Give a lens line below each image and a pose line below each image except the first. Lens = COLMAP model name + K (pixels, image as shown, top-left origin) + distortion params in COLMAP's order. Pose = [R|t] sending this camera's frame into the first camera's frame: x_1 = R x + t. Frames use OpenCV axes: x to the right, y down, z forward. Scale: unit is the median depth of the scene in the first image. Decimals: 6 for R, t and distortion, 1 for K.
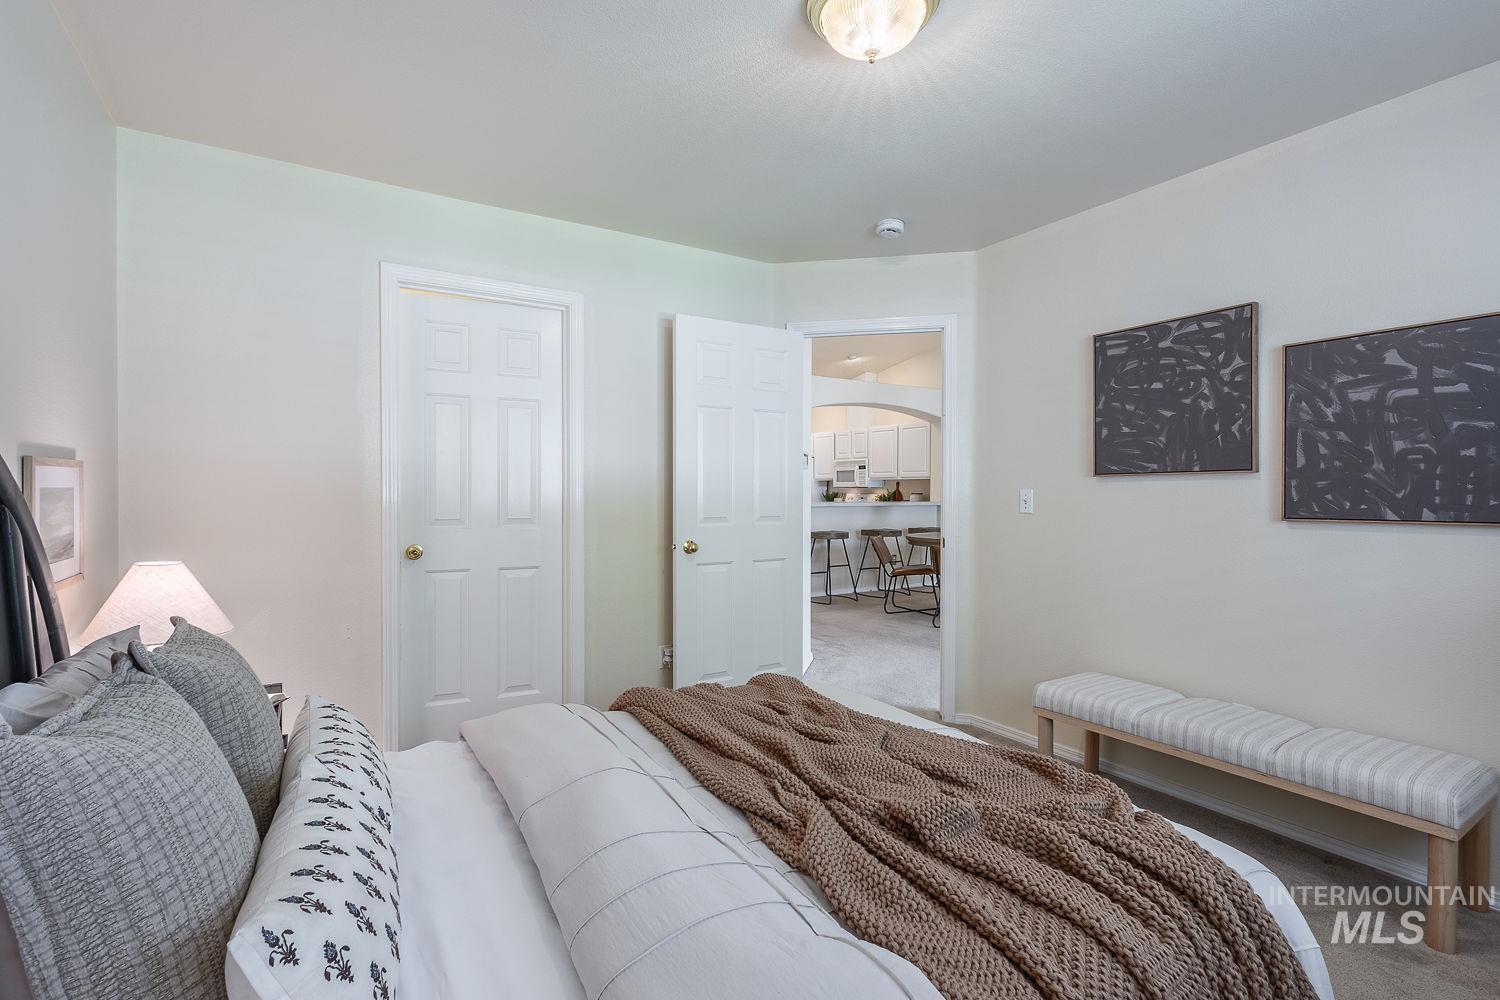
lens RADIAL K [[693.0, 0, 750.0], [0, 693.0, 500.0], [0, 0, 1]] dist [0.007398, -0.001356]
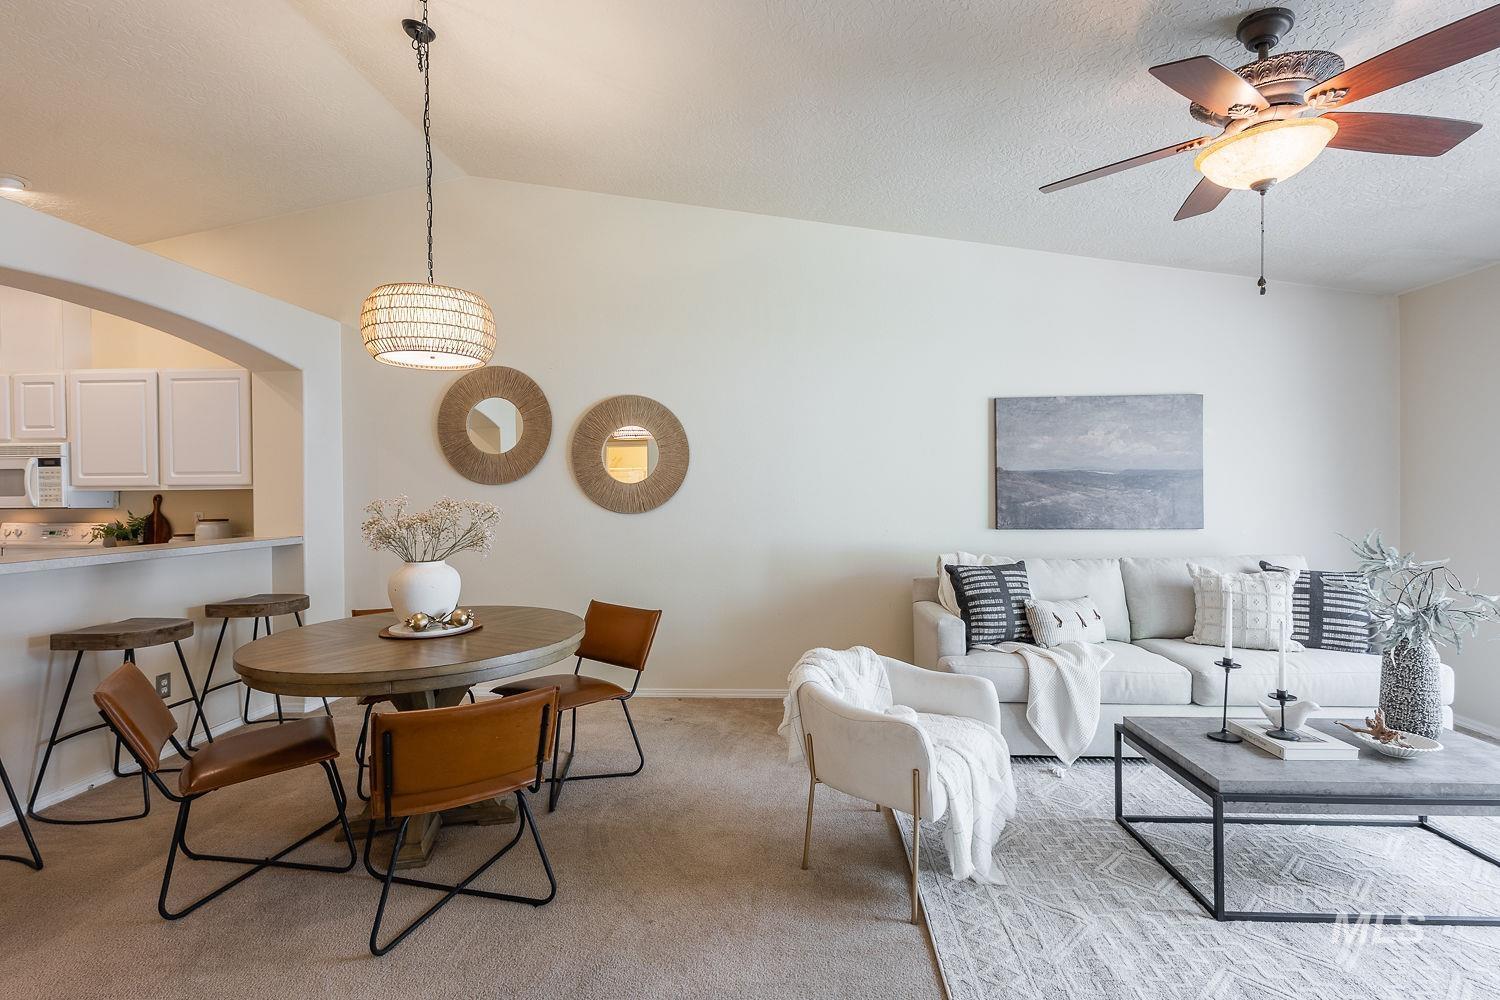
lens RADIAL K [[693.0, 0, 750.0], [0, 693.0, 500.0], [0, 0, 1]] dist [0.007398, -0.001356]
pose [[0.585533, -0.016312, 0.810484, 0.065697], [0.023496, 0.999719, 0.003146, -0.014883], [-0.810308, 0.017201, 0.585752, 0.397350]]
